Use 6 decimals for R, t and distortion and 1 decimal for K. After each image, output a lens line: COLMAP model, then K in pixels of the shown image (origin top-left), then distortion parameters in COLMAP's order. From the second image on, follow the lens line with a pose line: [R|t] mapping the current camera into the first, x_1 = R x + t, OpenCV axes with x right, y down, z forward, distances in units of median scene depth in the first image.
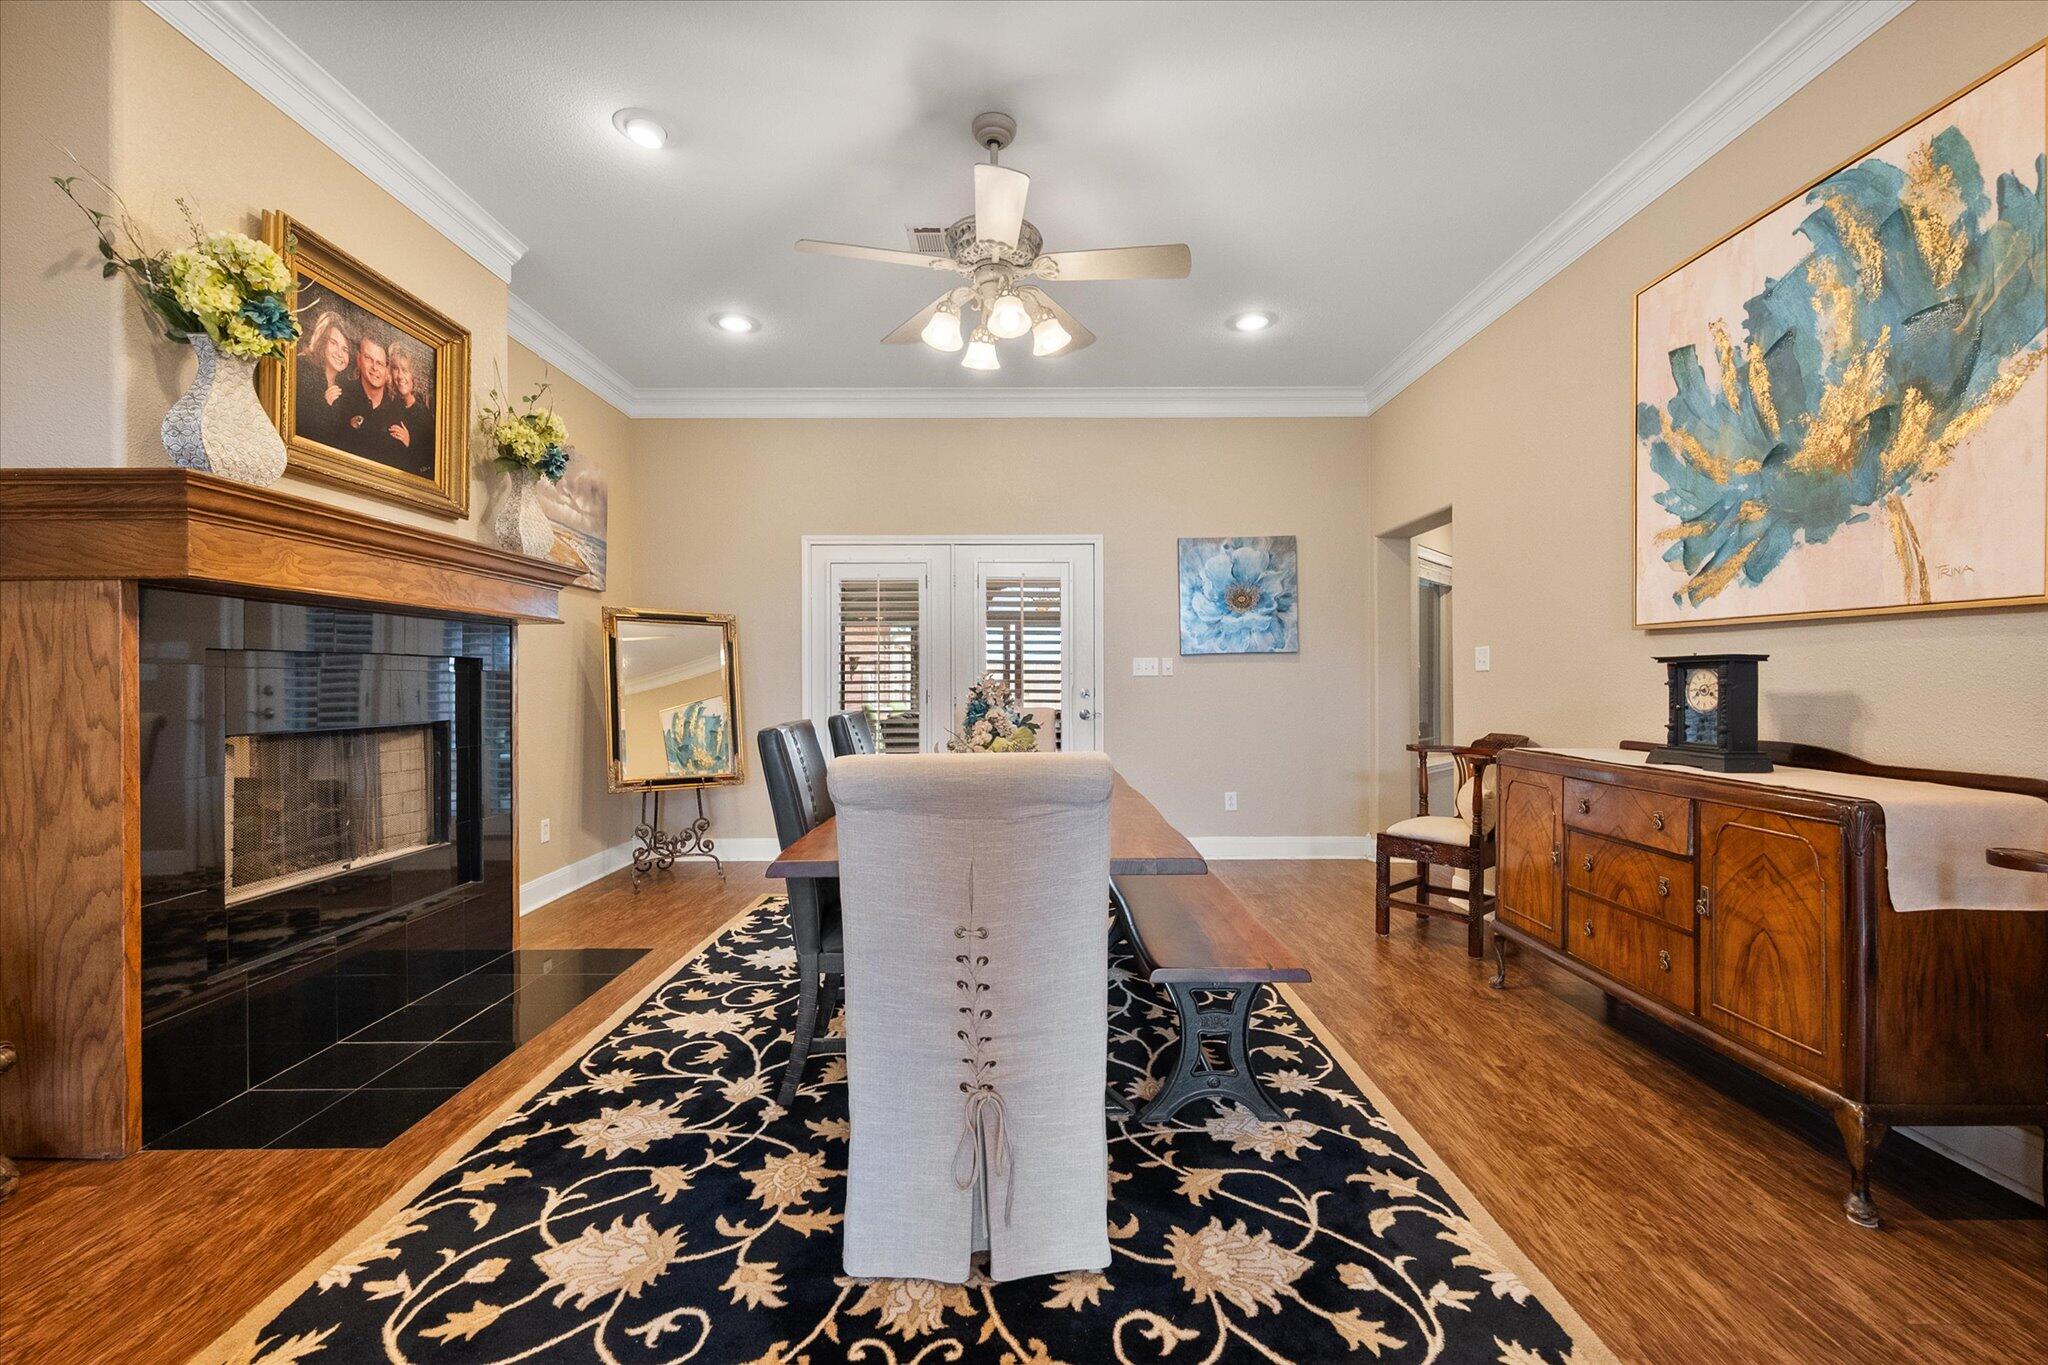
lens RADIAL K [[863.3, 0, 1008.4], [0, 863.3, 684.9], [0, 0, 1]] dist [0.000077, 0.000104]
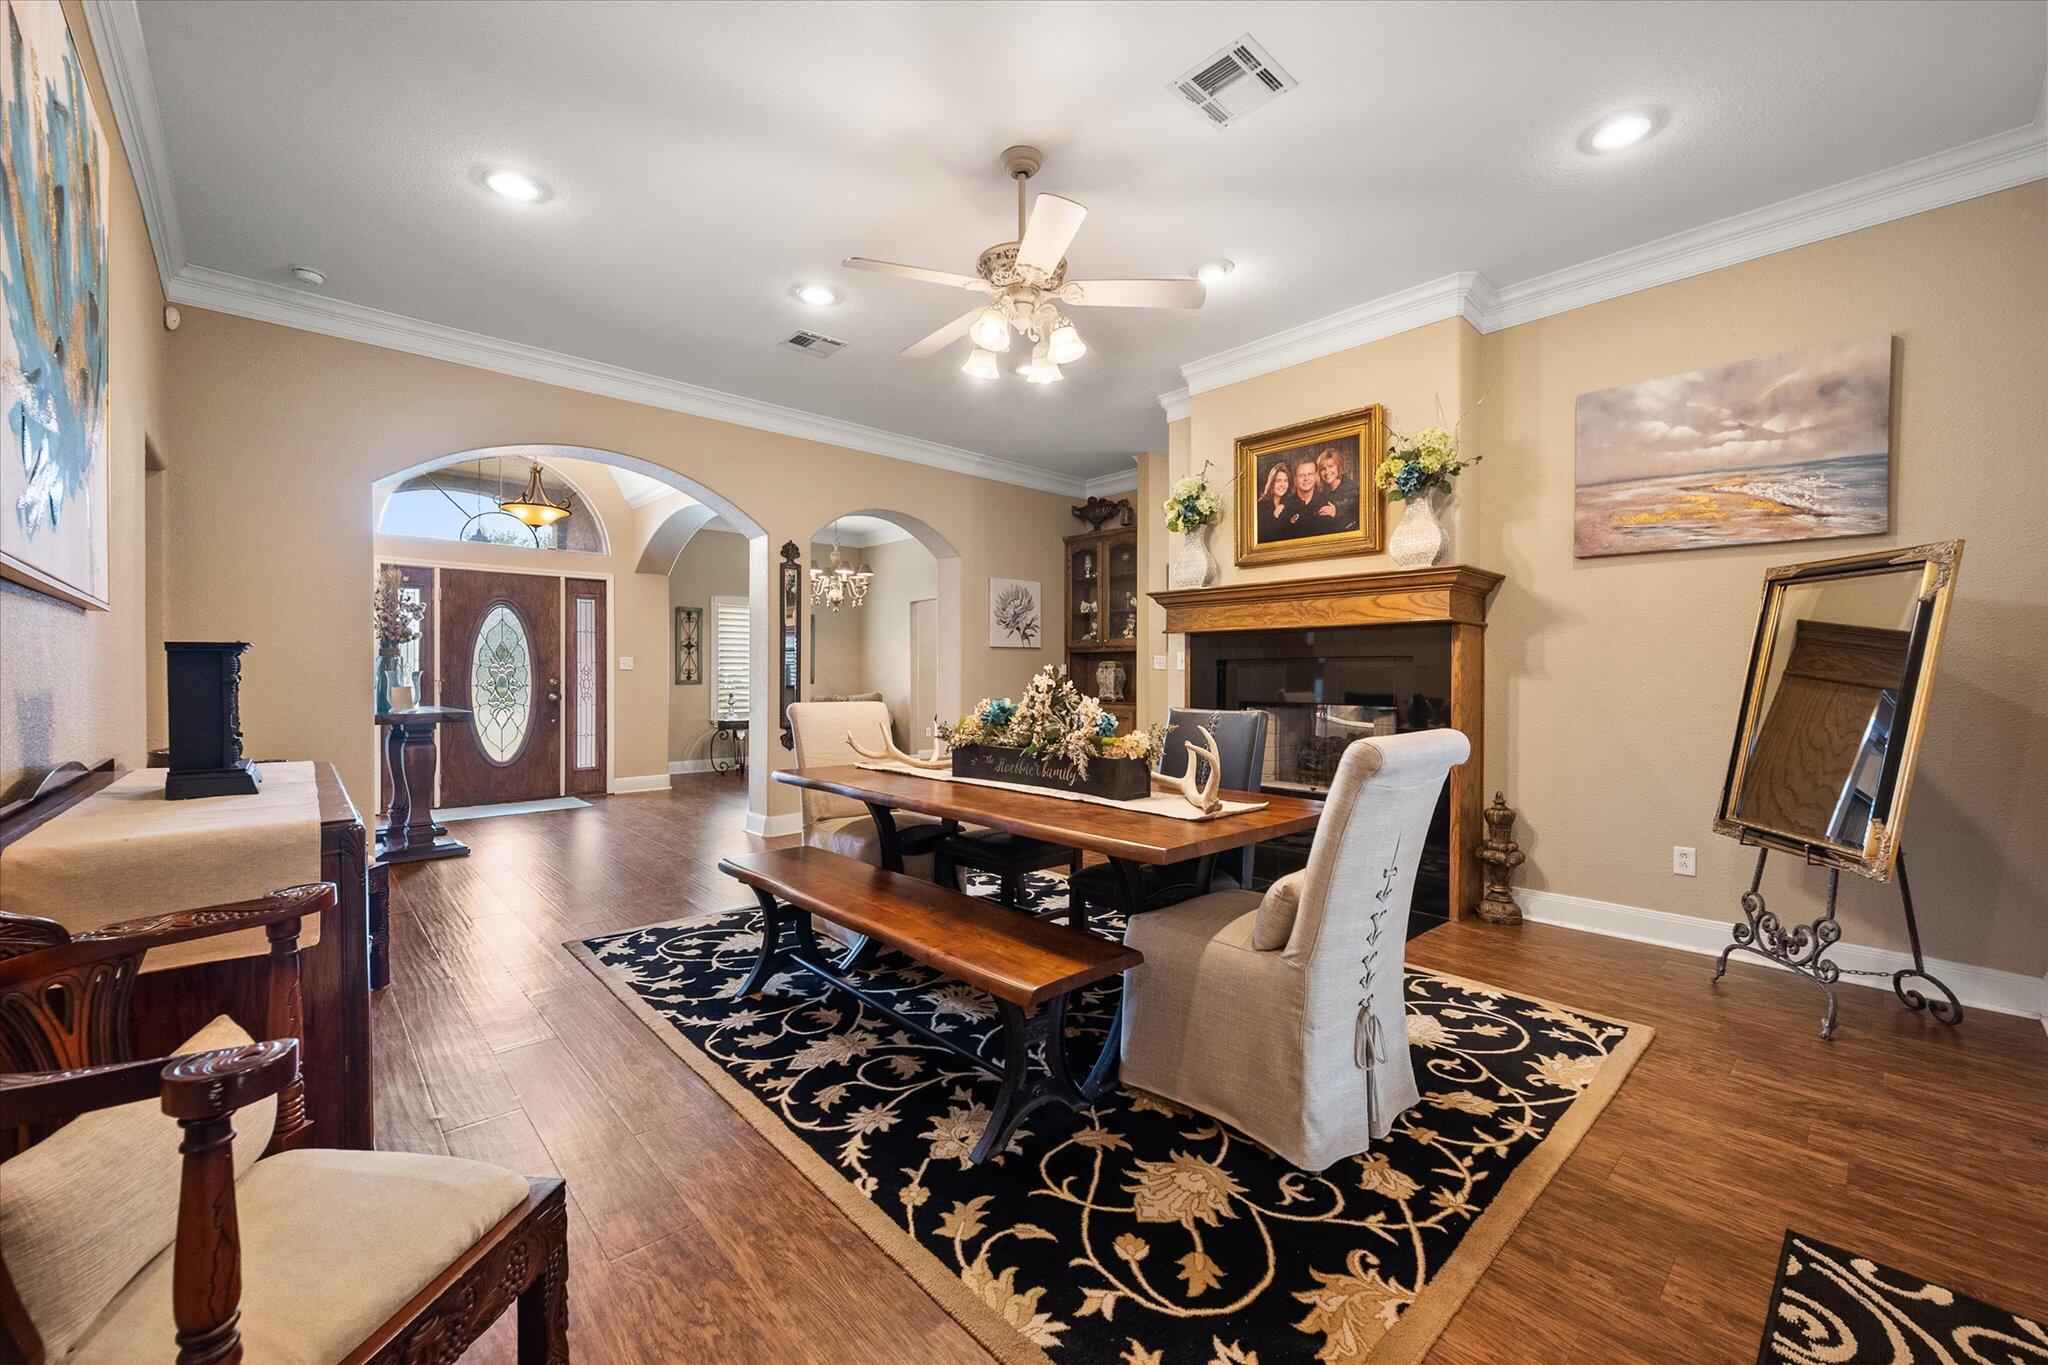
lens RADIAL K [[795.4, 0, 1023.3], [0, 795.4, 675.1], [0, 0, 1]] dist [-0.000475, 0.000004]
pose [[-0.734924, 0.004162, -0.678137, 0.780181], [-0.003635, 0.999943, 0.010076, -0.018294], [0.678140, 0.009870, -0.734866, 2.061895]]
